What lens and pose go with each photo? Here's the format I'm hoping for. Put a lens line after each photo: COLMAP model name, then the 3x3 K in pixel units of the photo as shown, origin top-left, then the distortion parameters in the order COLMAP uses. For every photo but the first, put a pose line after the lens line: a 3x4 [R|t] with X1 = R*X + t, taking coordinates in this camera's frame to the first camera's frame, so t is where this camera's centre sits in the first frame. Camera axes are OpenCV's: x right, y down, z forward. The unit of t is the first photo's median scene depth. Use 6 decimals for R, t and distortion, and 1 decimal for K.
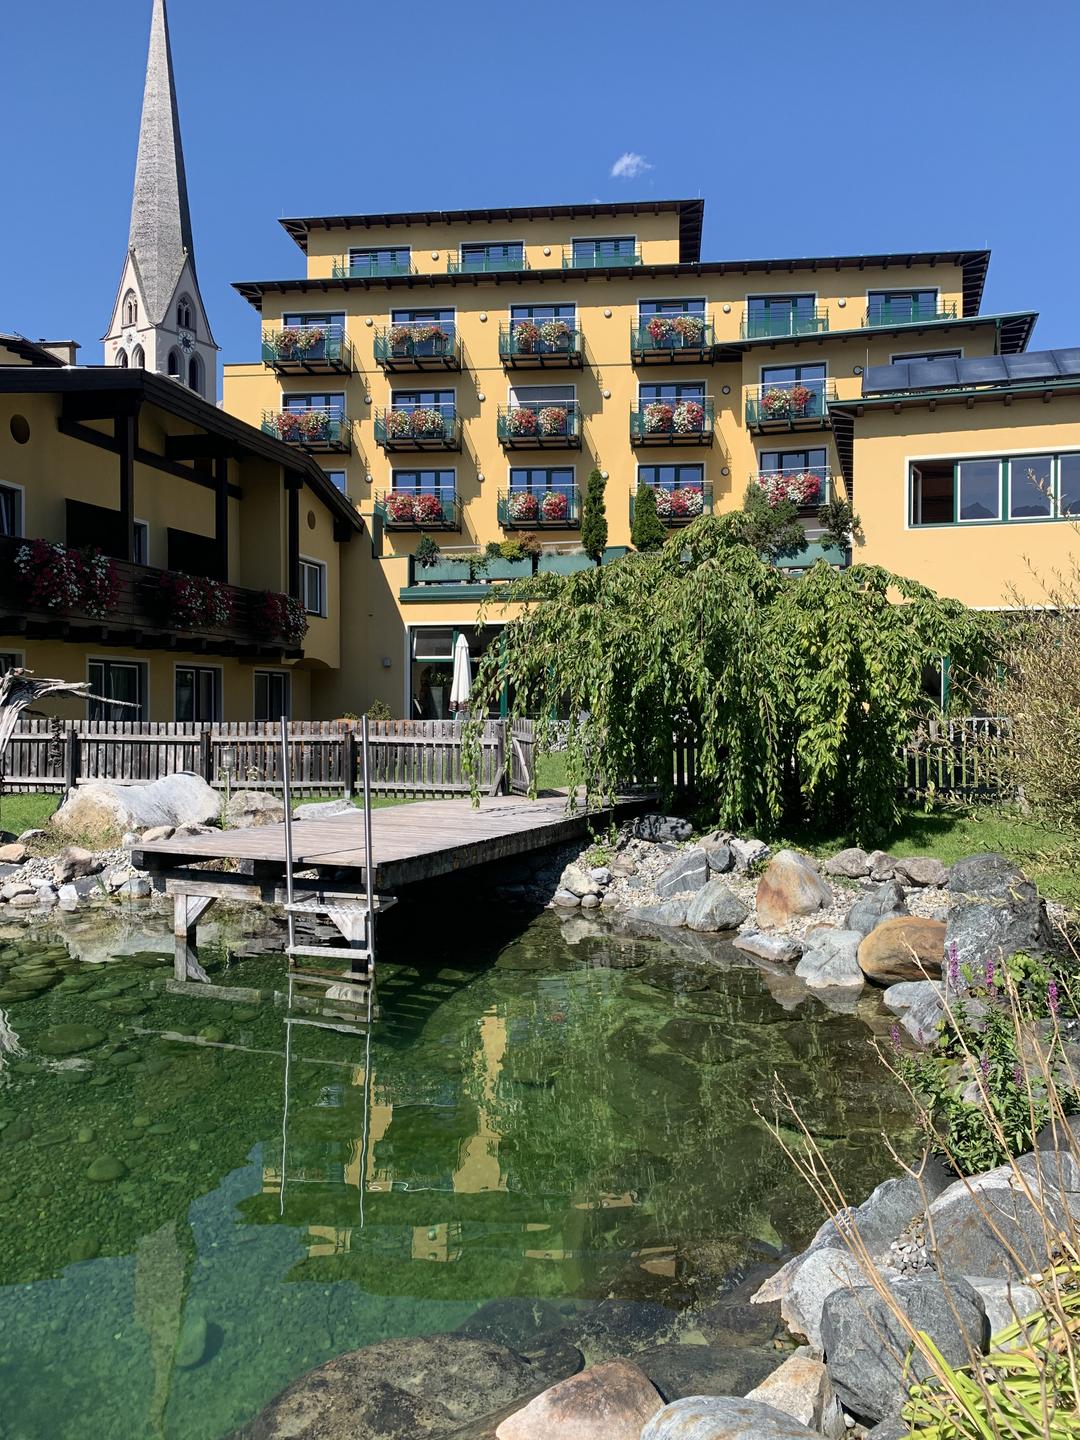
lens RADIAL K [[1149.7, 0, 540.0], [0, 1149.7, 720.0], [0, 0, 1]] dist [-0.004236, -0.007280]
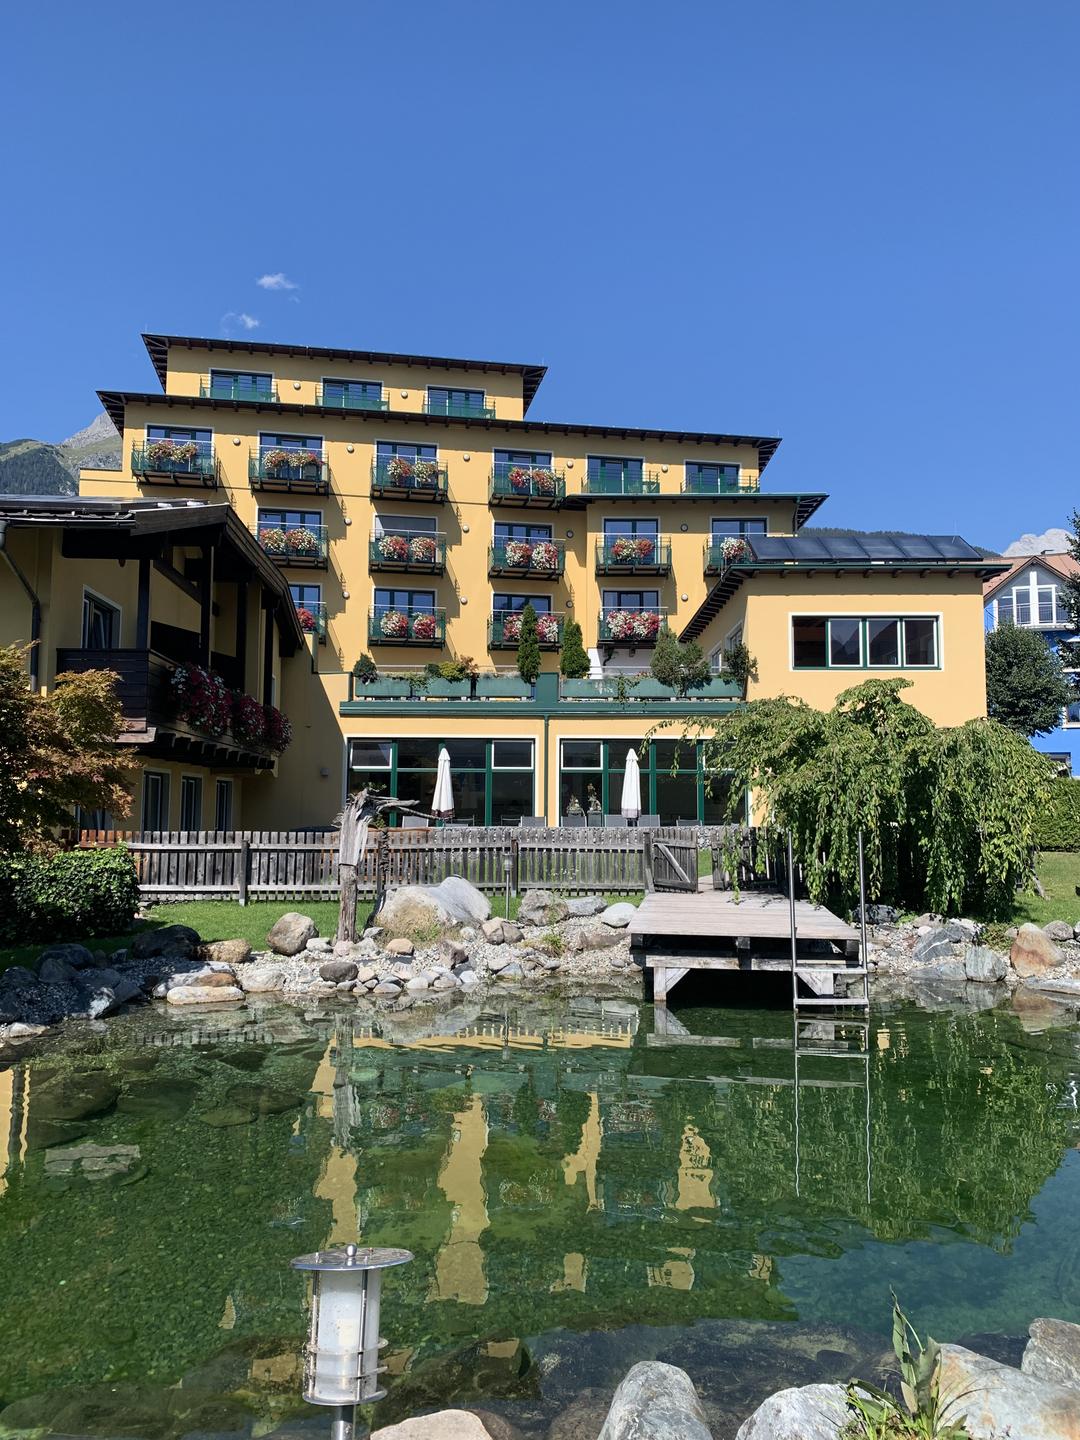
lens RADIAL K [[1149.7, 0, 540.0], [0, 1149.7, 720.0], [0, 0, 1]] dist [-0.004236, -0.007280]
pose [[0.956498, 0.027174, 0.290470, -0.458955], [-0.000253, 0.995729, -0.092321, -0.004320], [-0.291739, 0.088231, 0.952420, -0.125660]]
